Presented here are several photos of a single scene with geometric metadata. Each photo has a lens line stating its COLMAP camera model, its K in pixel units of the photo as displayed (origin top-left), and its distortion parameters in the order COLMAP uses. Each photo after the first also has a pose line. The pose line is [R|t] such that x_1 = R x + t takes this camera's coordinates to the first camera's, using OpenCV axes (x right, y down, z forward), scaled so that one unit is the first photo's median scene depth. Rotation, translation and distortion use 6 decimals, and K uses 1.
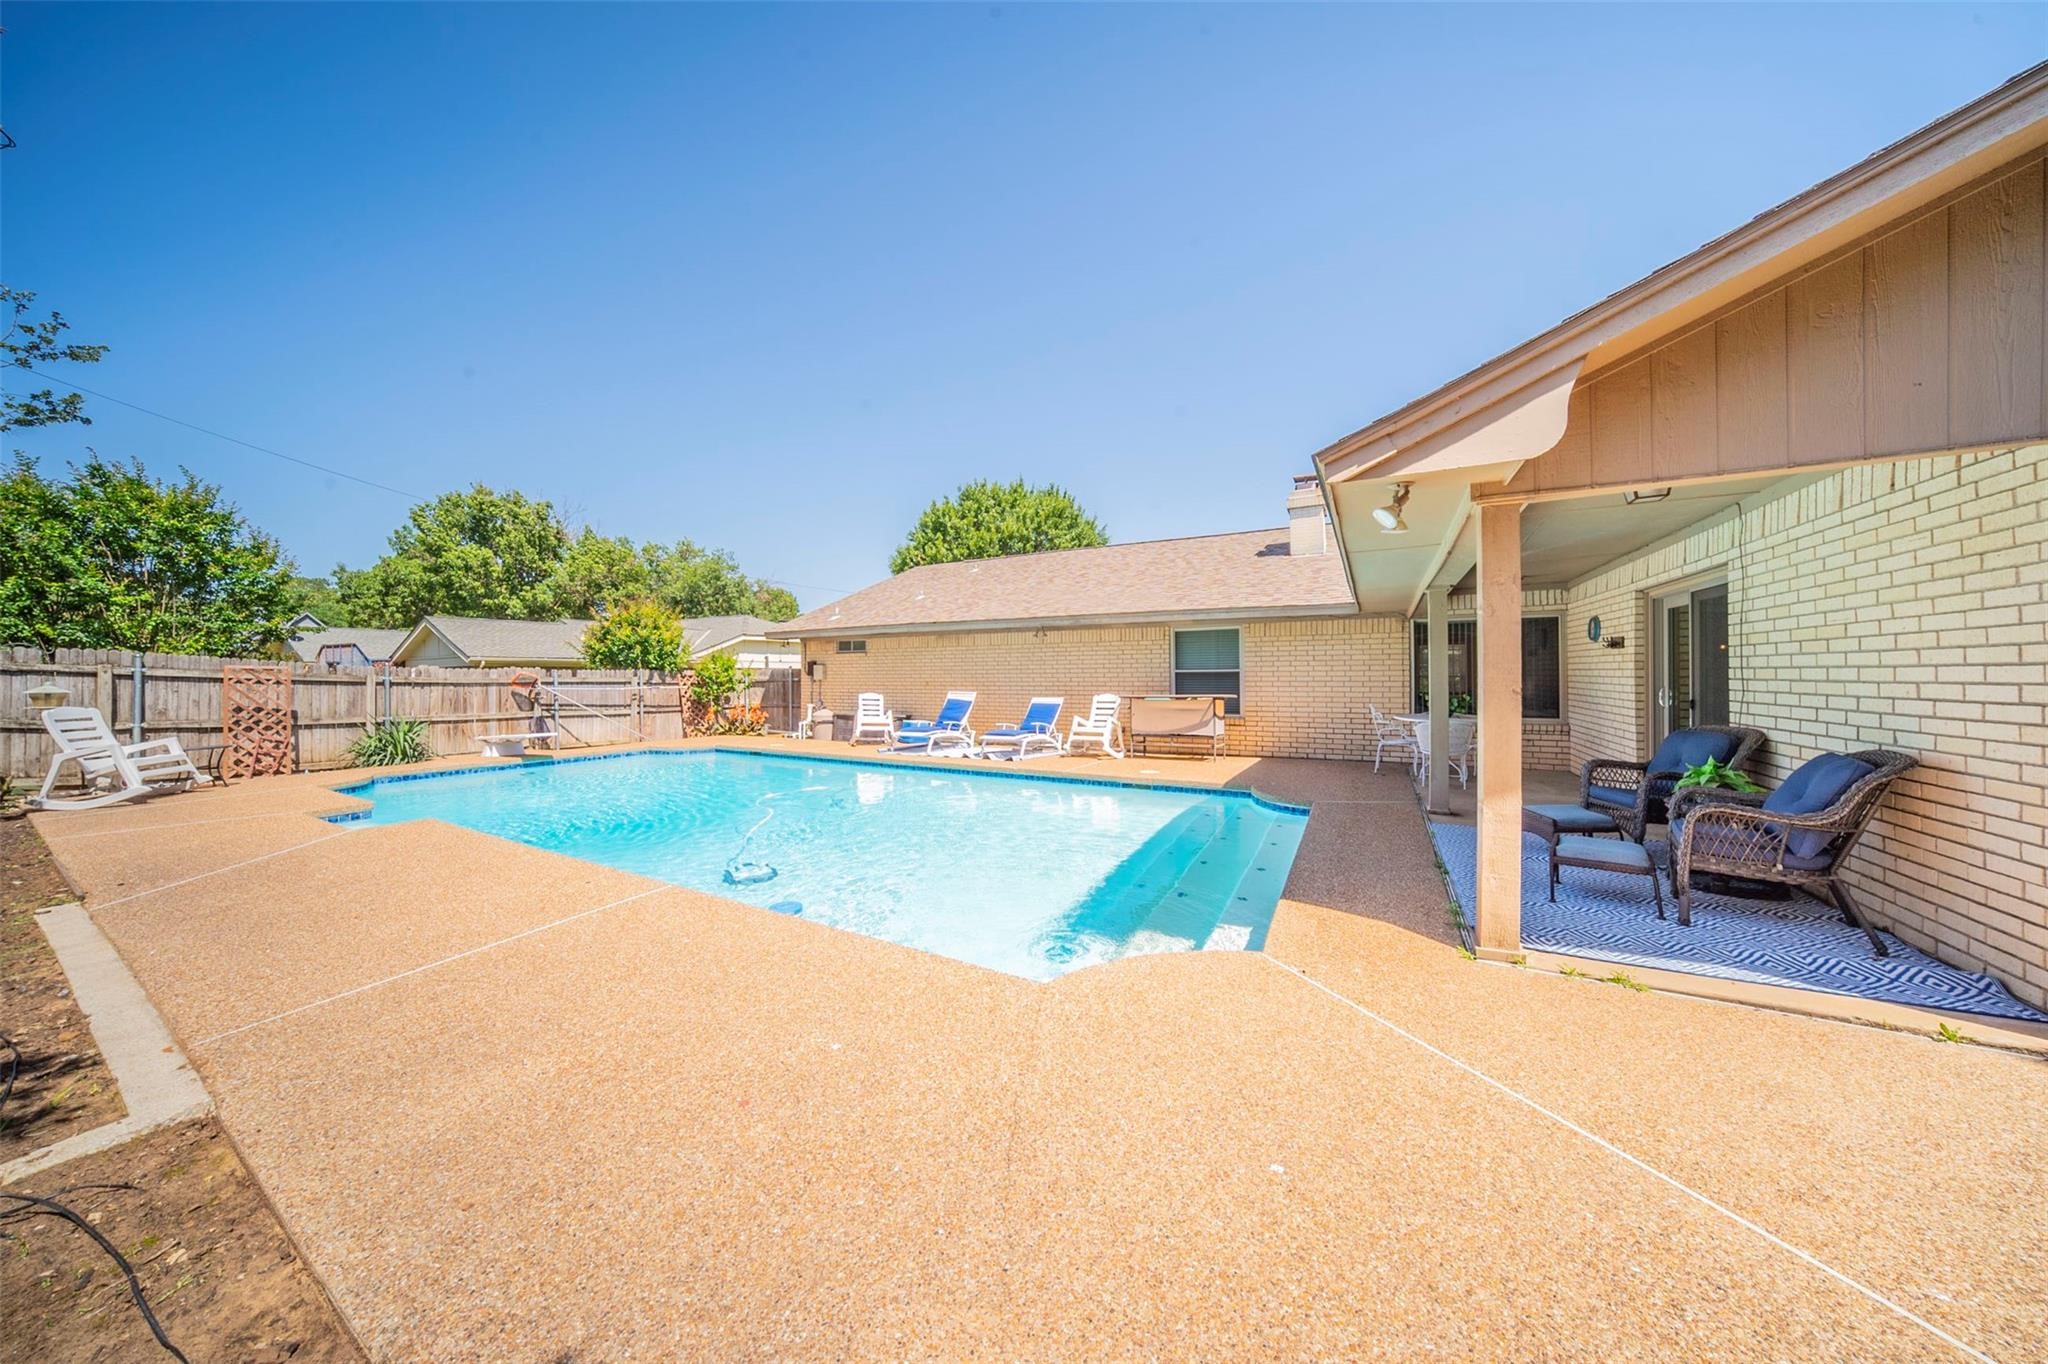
lens RADIAL K [[640.5, 0, 1022.0], [0, 640.5, 682.5], [0, 0, 1]] dist [-0.000109, 0.000000]
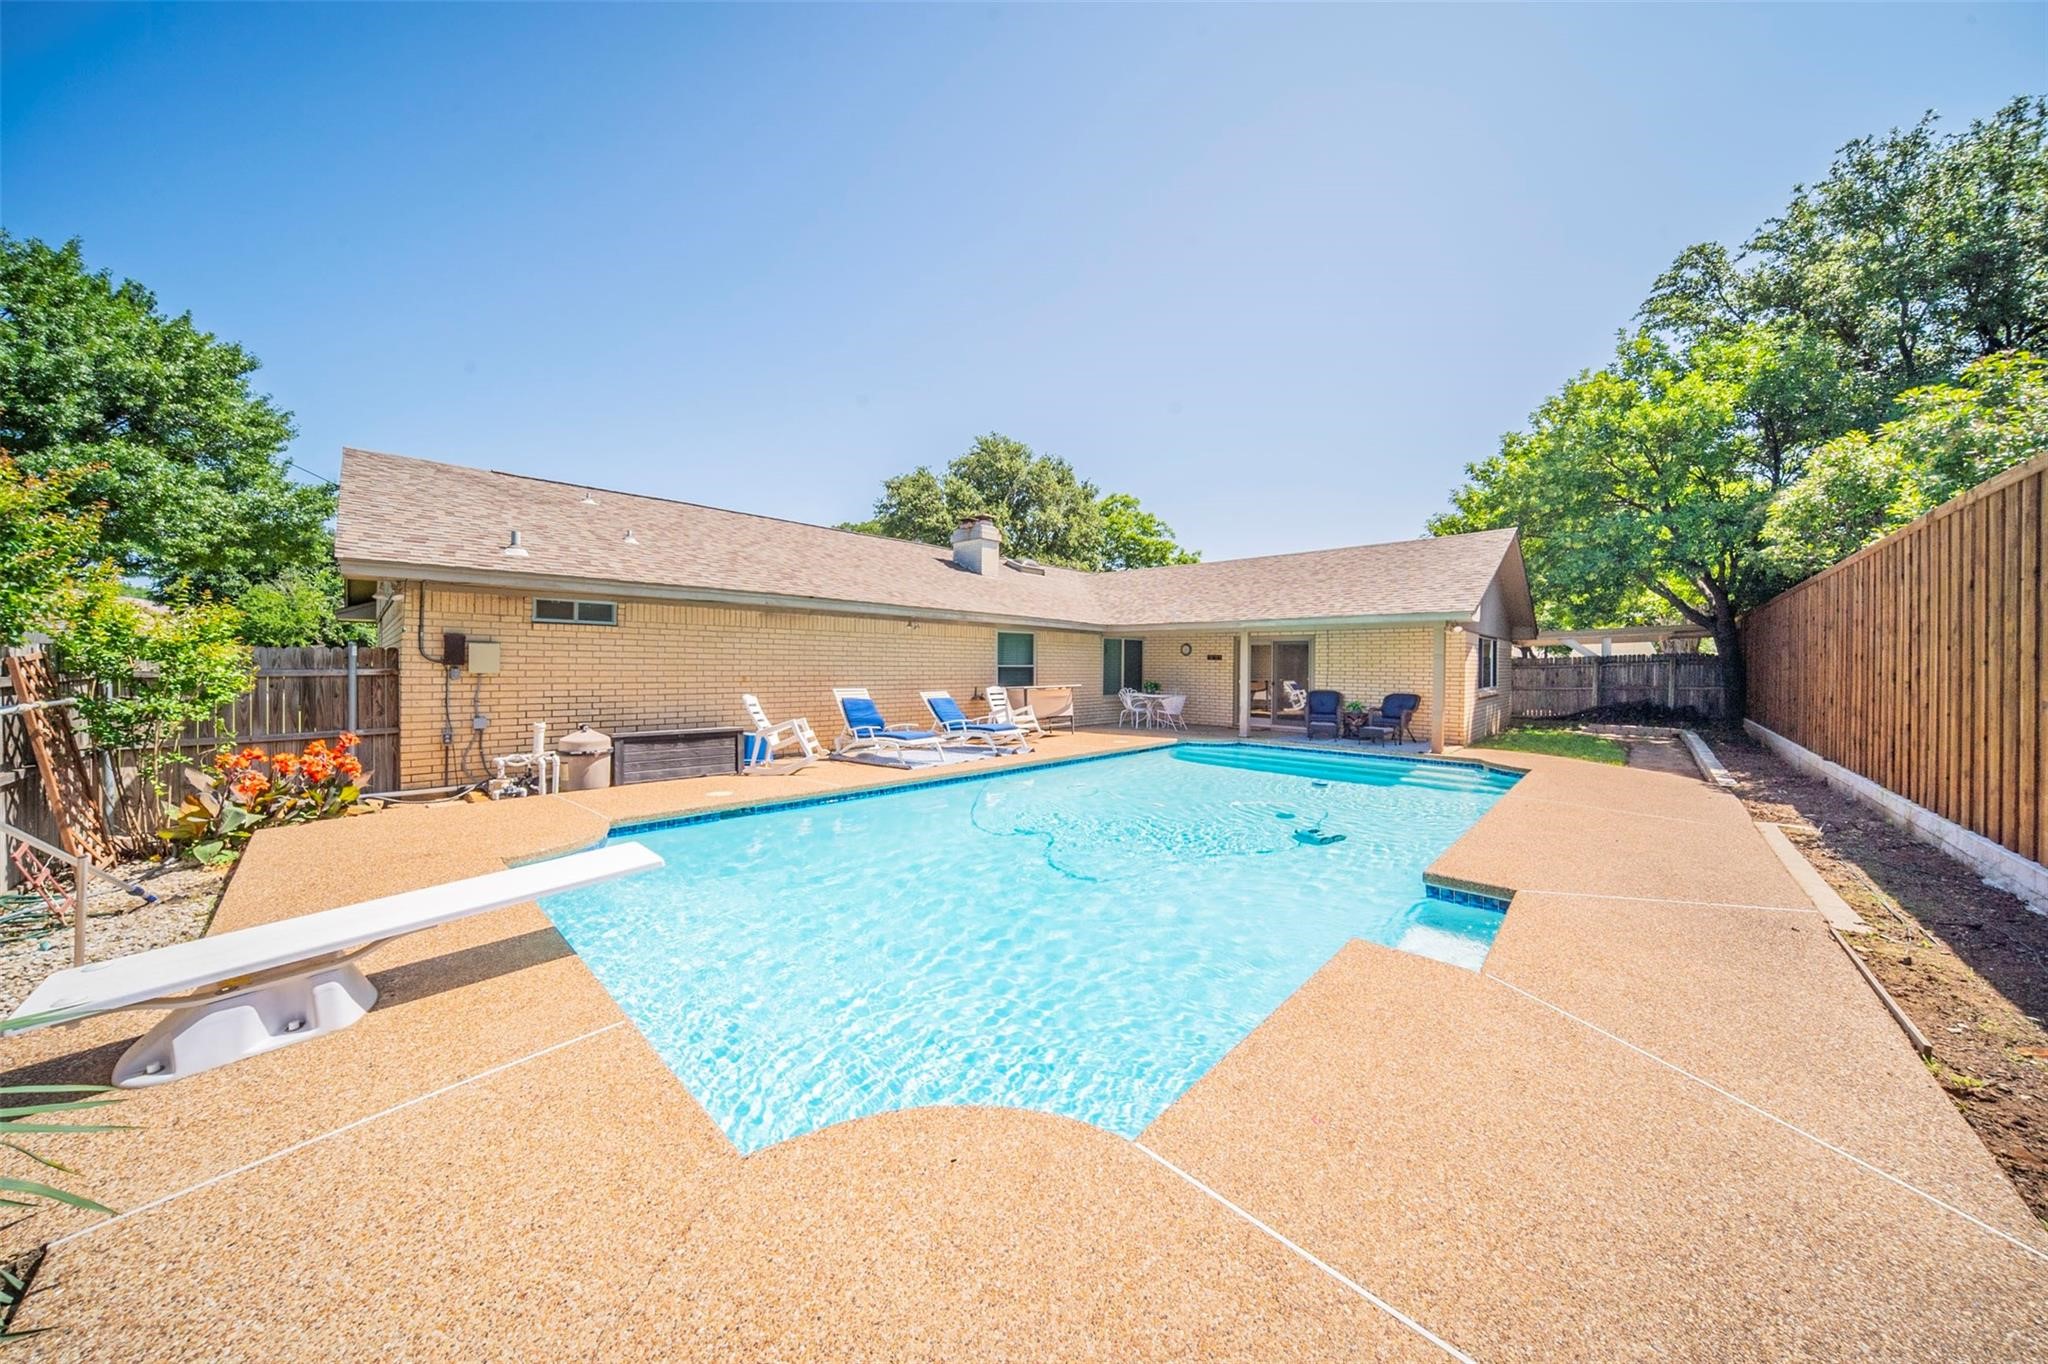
lens RADIAL K [[640.5, 0, 1025.9], [0, 640.5, 668.6], [0, 0, 1]] dist [-0.000109, 0.000000]
pose [[0.244868, -0.002701, 0.969553, -0.798990], [-0.007162, 0.999964, 0.004595, -0.015654], [-0.969530, -0.008069, 0.244839, 0.572341]]
